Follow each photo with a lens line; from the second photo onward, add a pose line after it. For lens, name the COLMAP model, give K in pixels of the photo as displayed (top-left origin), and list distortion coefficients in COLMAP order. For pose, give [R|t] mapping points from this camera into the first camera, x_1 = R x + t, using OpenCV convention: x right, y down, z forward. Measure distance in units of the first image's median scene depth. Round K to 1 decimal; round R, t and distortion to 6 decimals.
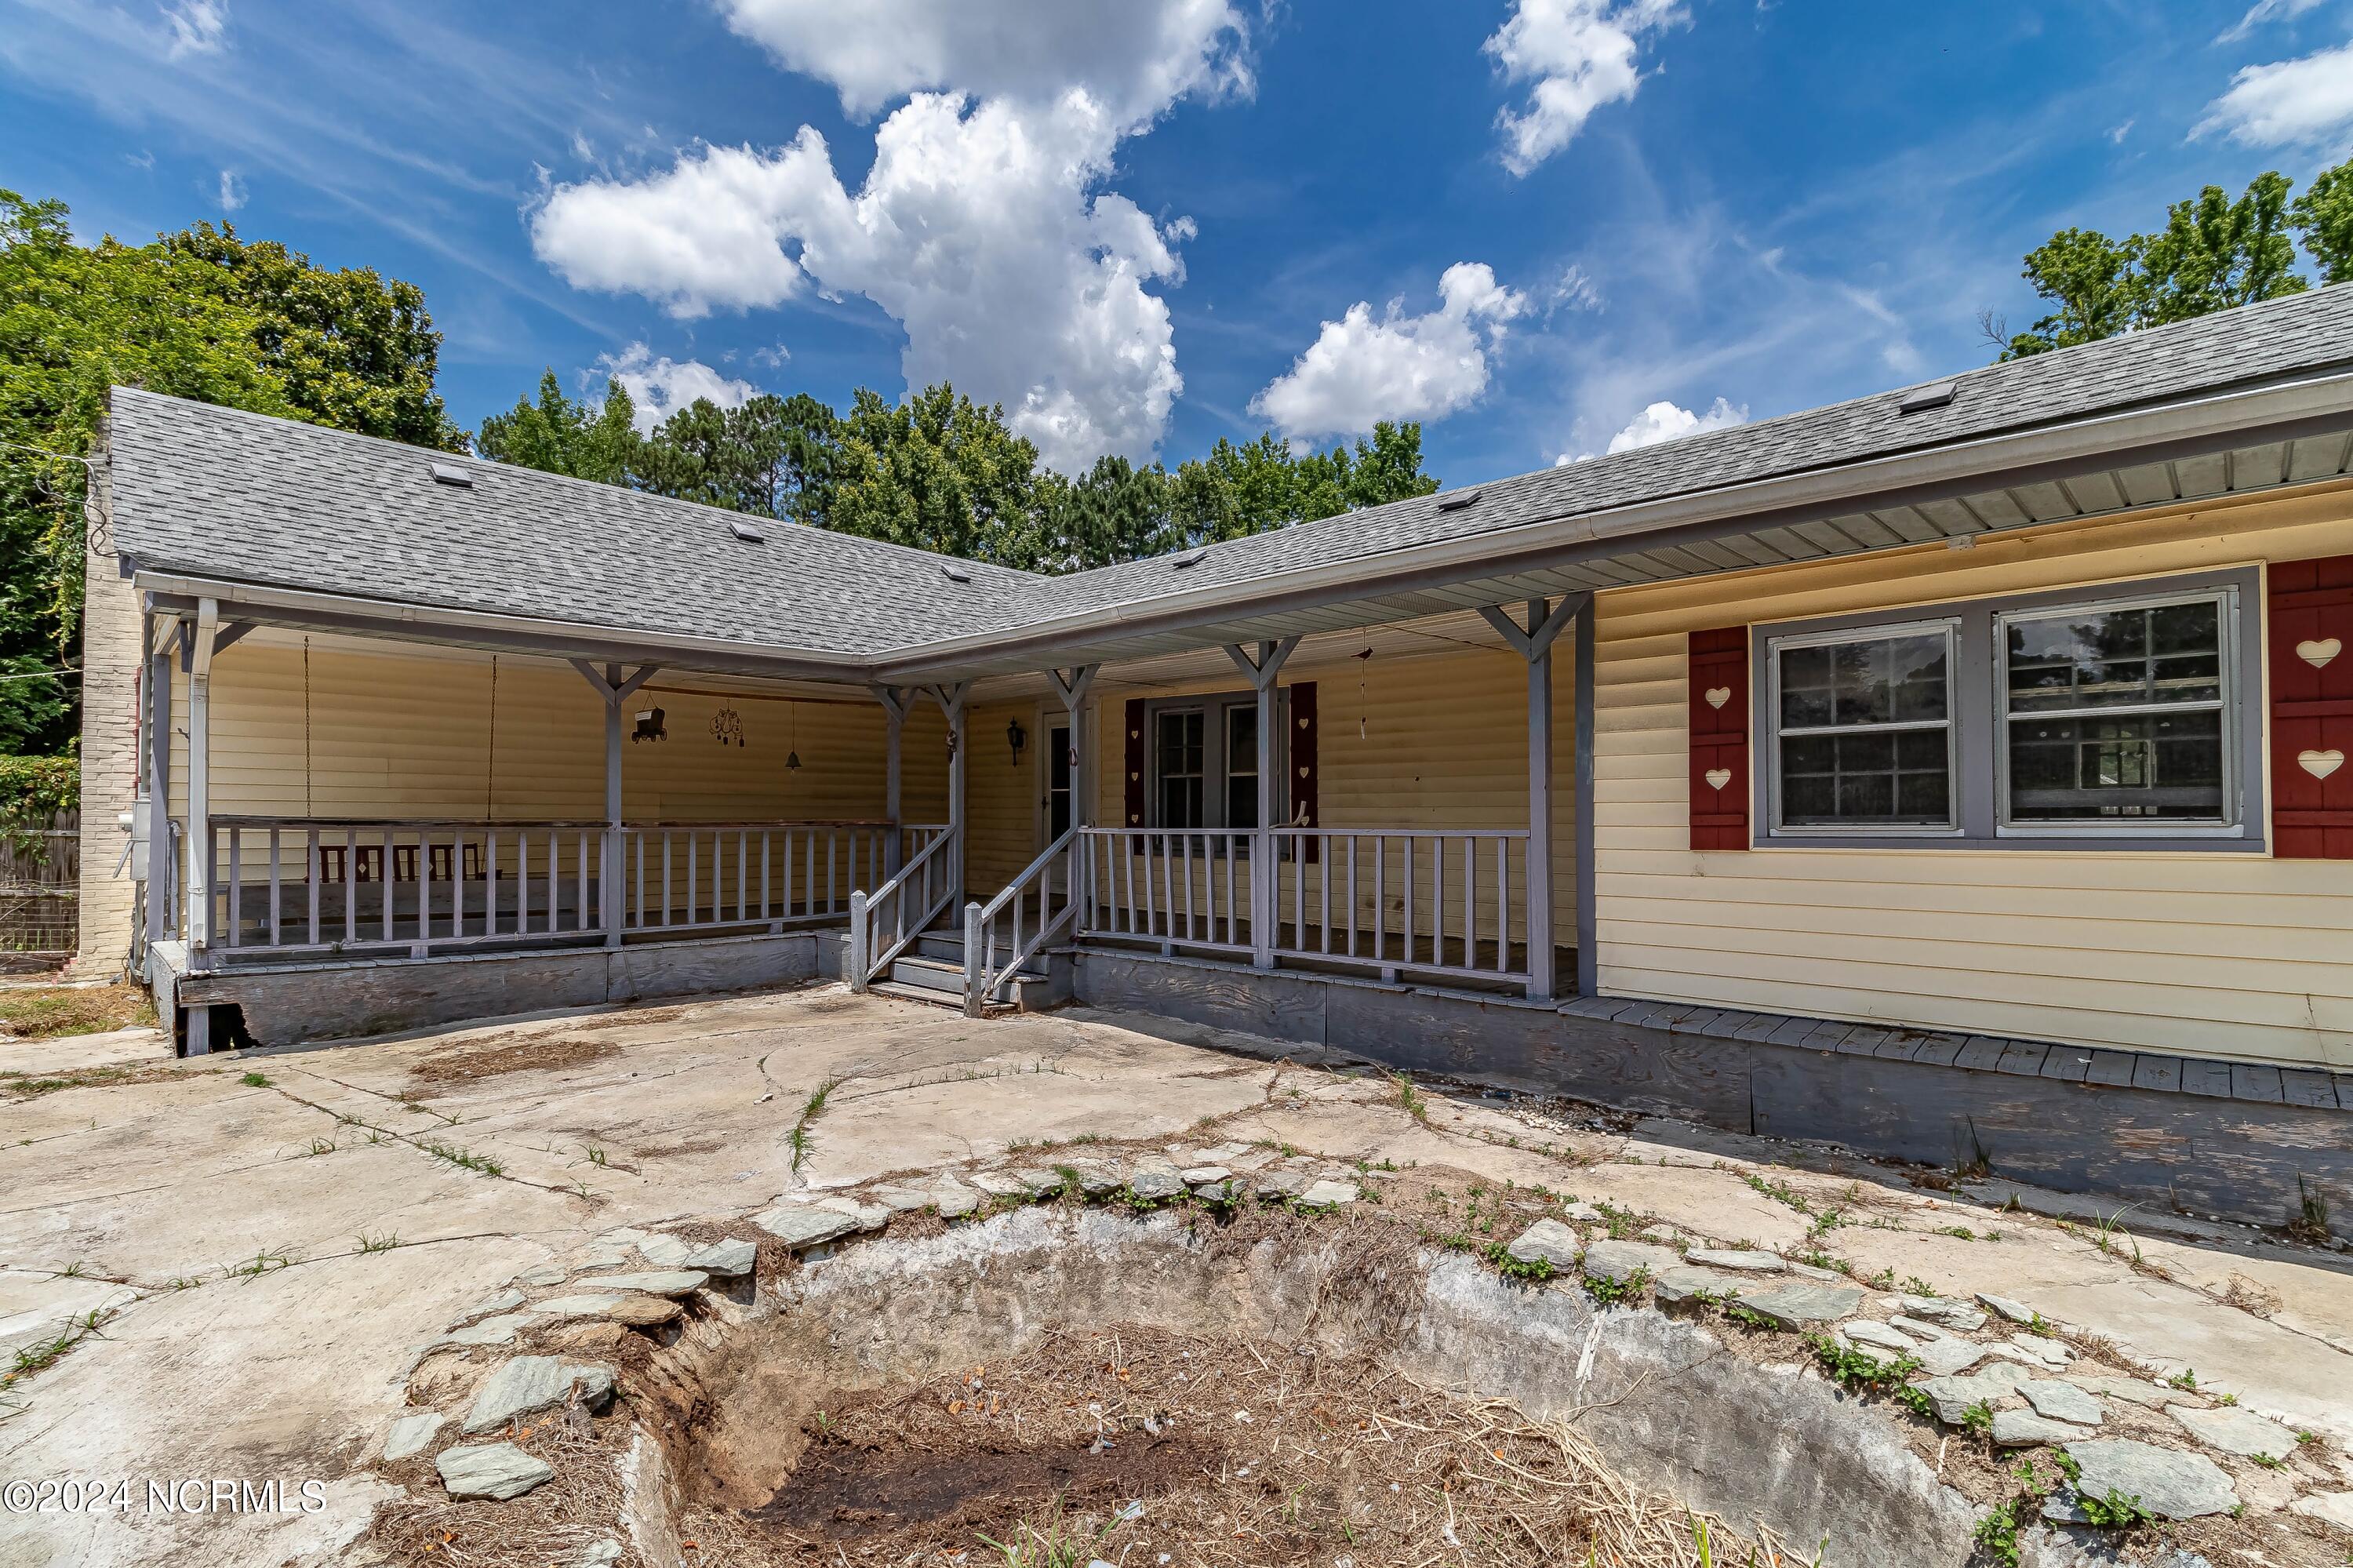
lens RADIAL K [[1130.0, 0, 1177.4], [0, 1130.0, 781.9], [0, 0, 1]] dist [-0.000732, -0.000162]
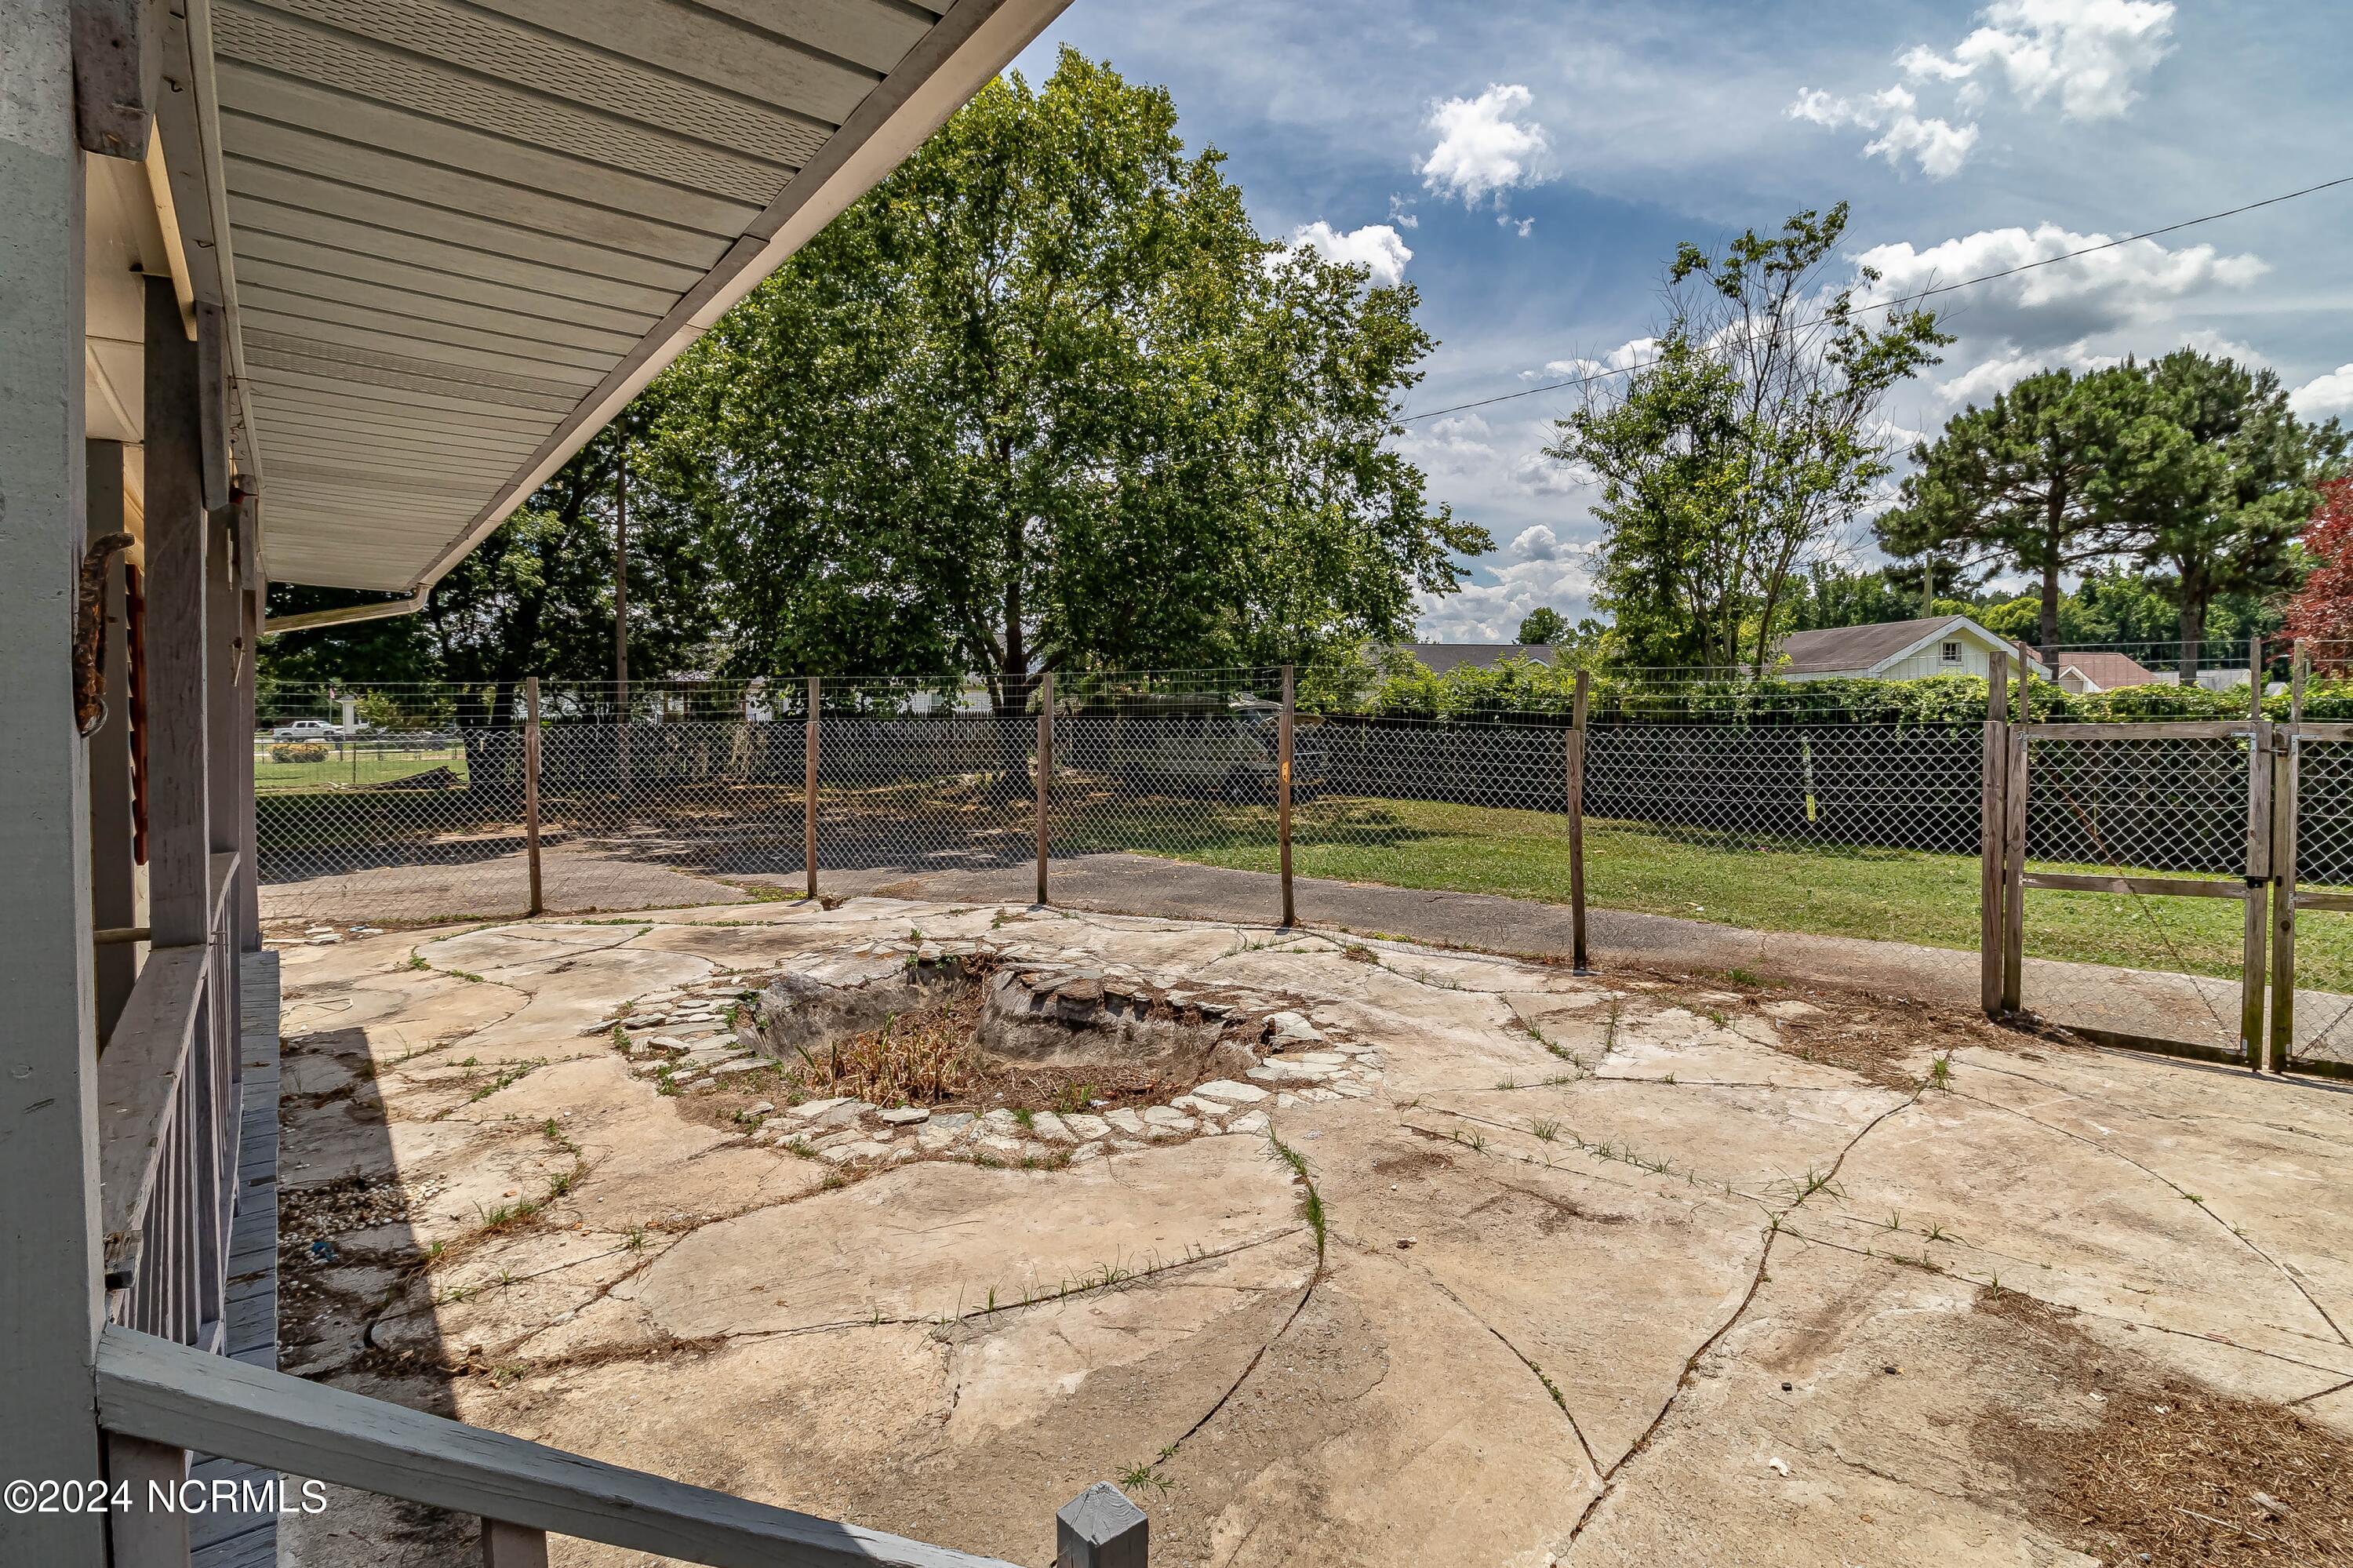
lens RADIAL K [[1130.0, 0, 1175.0], [0, 1130.0, 767.8], [0, 0, 1]] dist [-0.000732, -0.000162]
pose [[-0.992599, -0.004583, 0.121356, -0.361700], [-0.002842, 0.999891, 0.014515, -0.019659], [-0.121409, 0.014063, -0.992503, 1.990671]]
